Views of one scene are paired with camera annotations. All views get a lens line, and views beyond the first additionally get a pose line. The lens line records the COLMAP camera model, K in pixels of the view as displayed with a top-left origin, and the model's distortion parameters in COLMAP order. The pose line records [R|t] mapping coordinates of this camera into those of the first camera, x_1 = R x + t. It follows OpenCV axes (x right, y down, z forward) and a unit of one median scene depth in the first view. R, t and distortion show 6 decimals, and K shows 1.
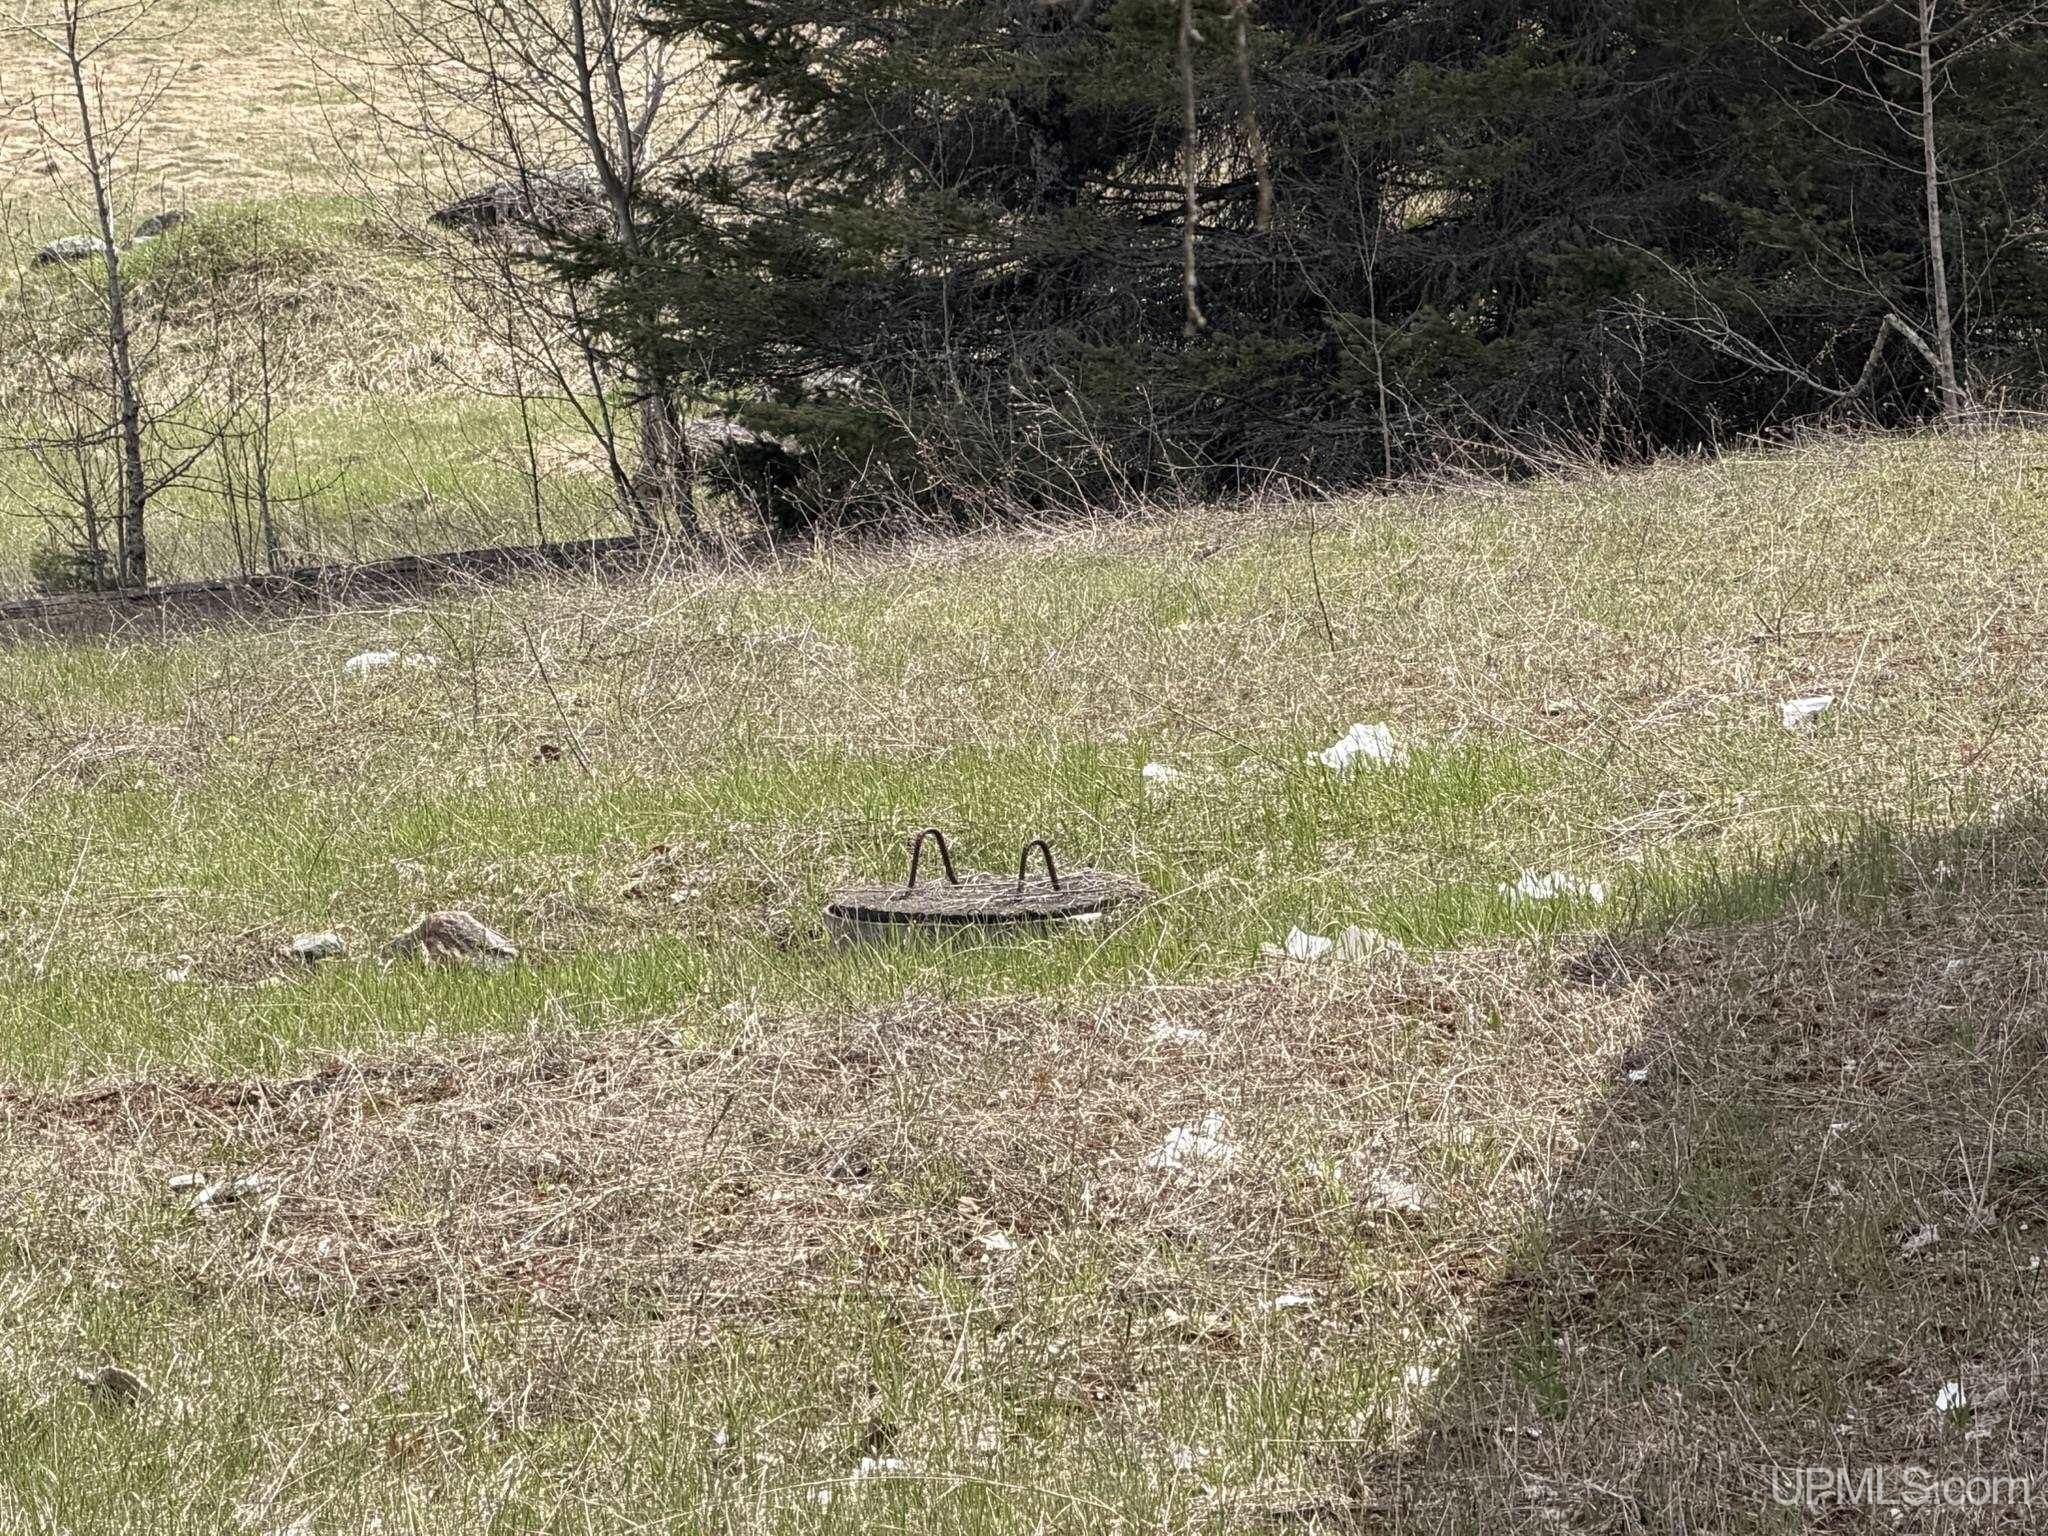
lens RADIAL K [[11051.5, 0, 1024.1], [0, 11051.5, 767.5], [0, 0, 1]] dist [0.394542, 0.000000]
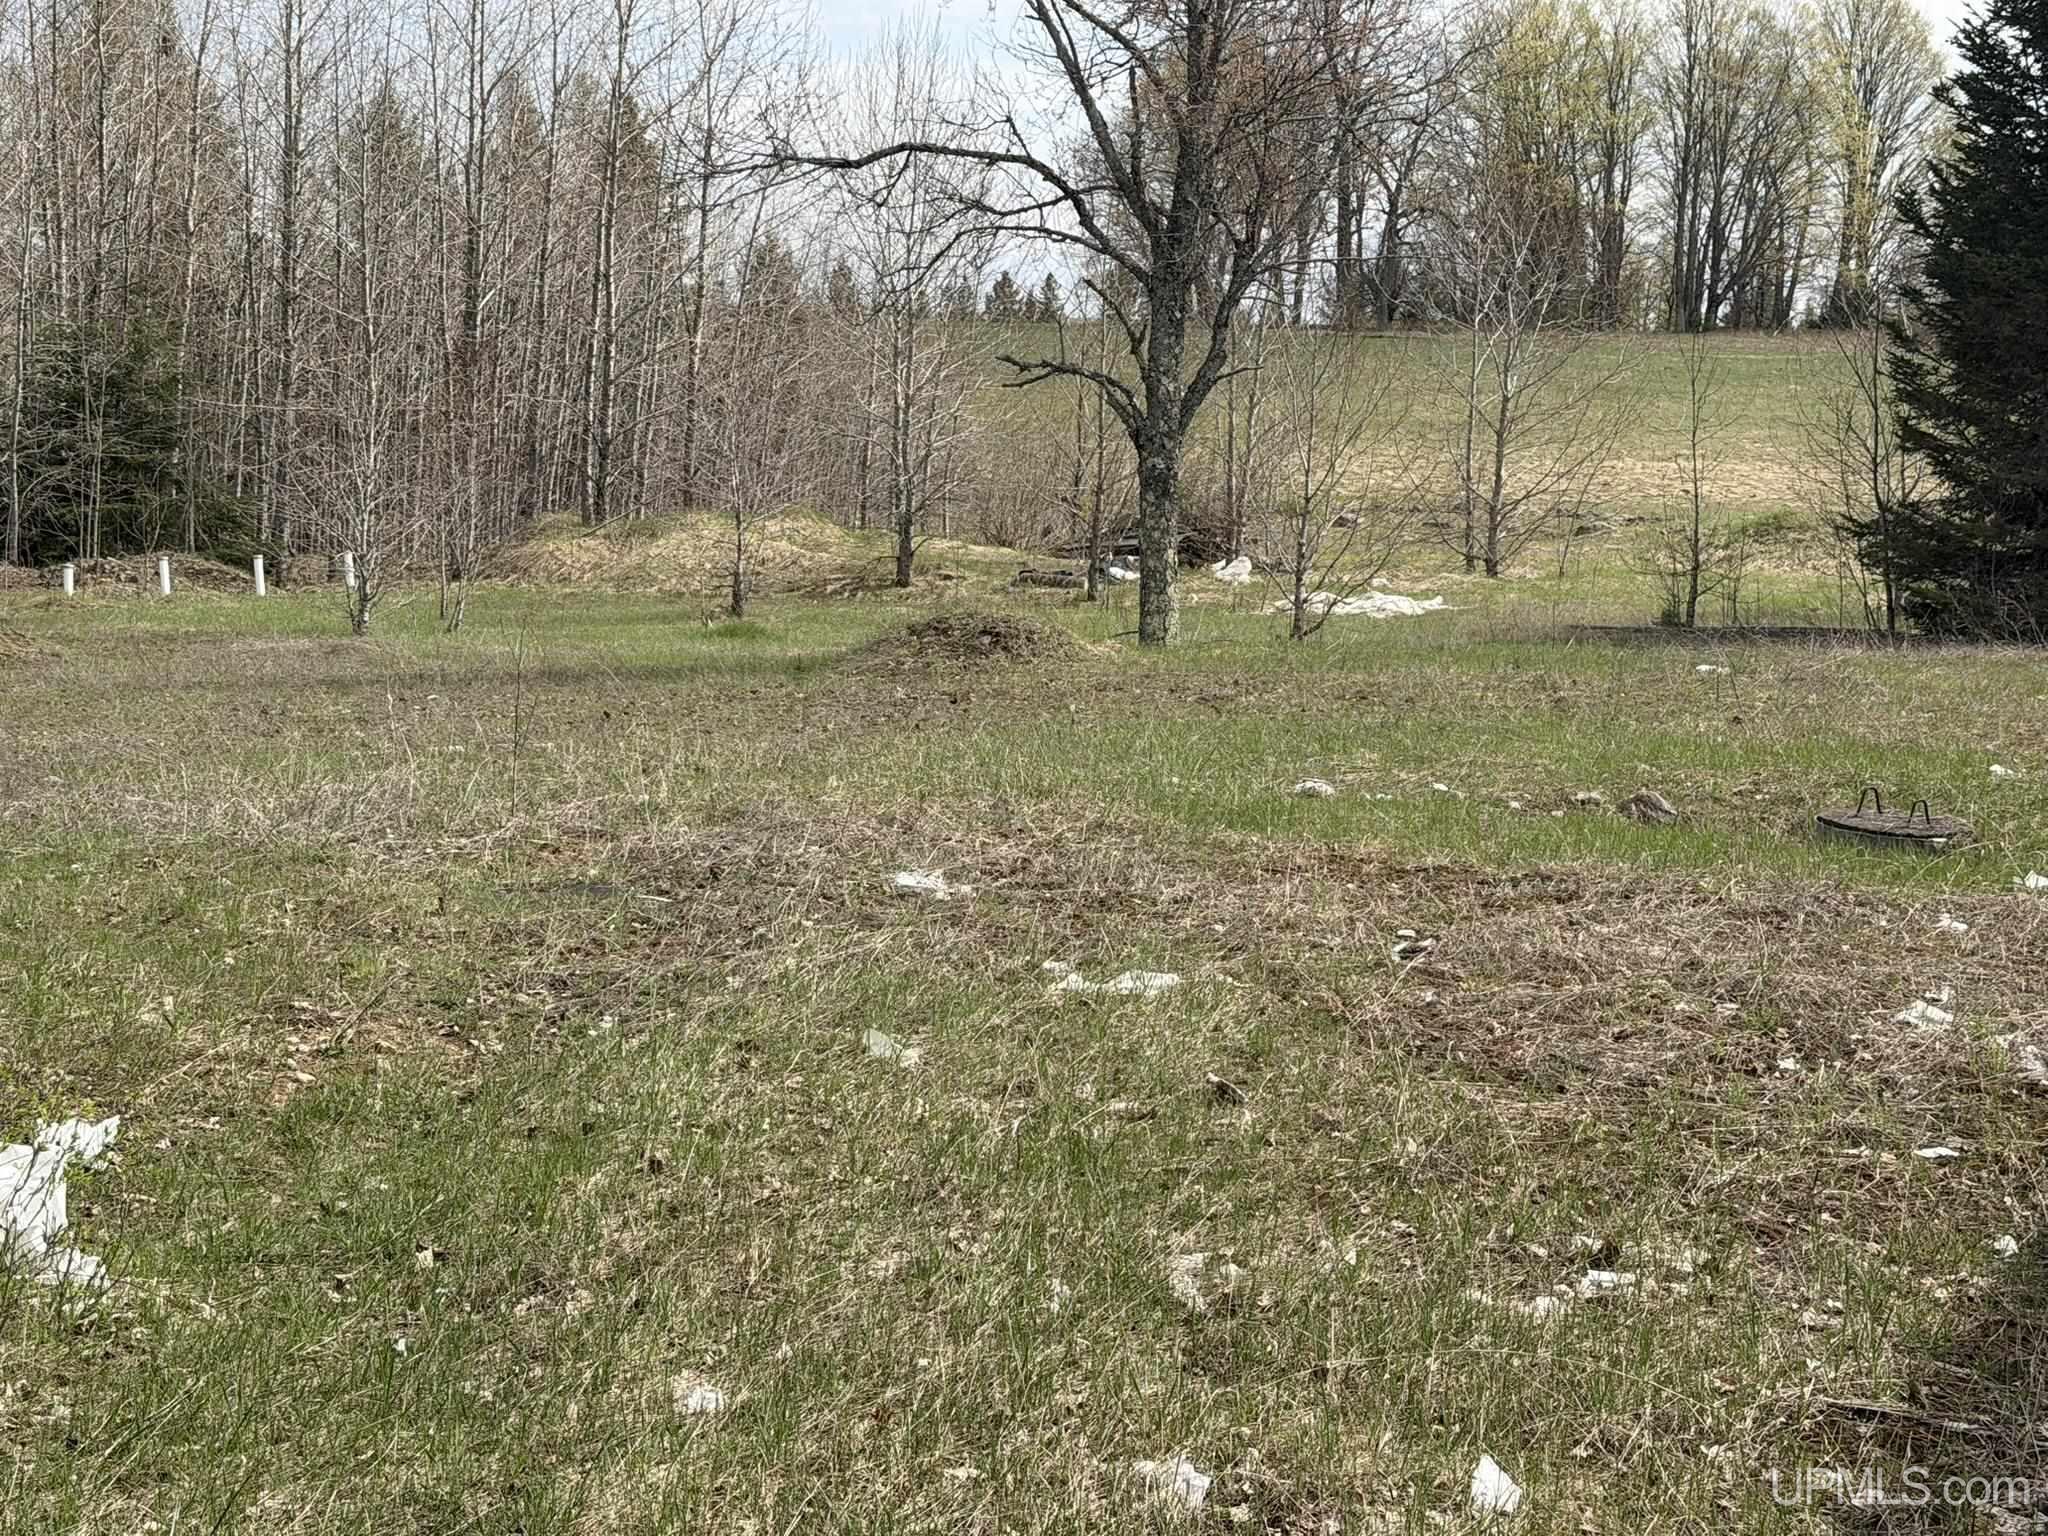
lens RADIAL K [[2987.7, 0, 1025.0], [0, 2987.7, 772.2], [0, 0, 1]] dist [0.051773, 0.000000]
pose [[0.937745, 0.135283, -0.319894, 0.016963], [-0.121253, 0.990590, 0.063476, -0.010357], [0.325471, -0.020736, 0.945325, 0.292431]]
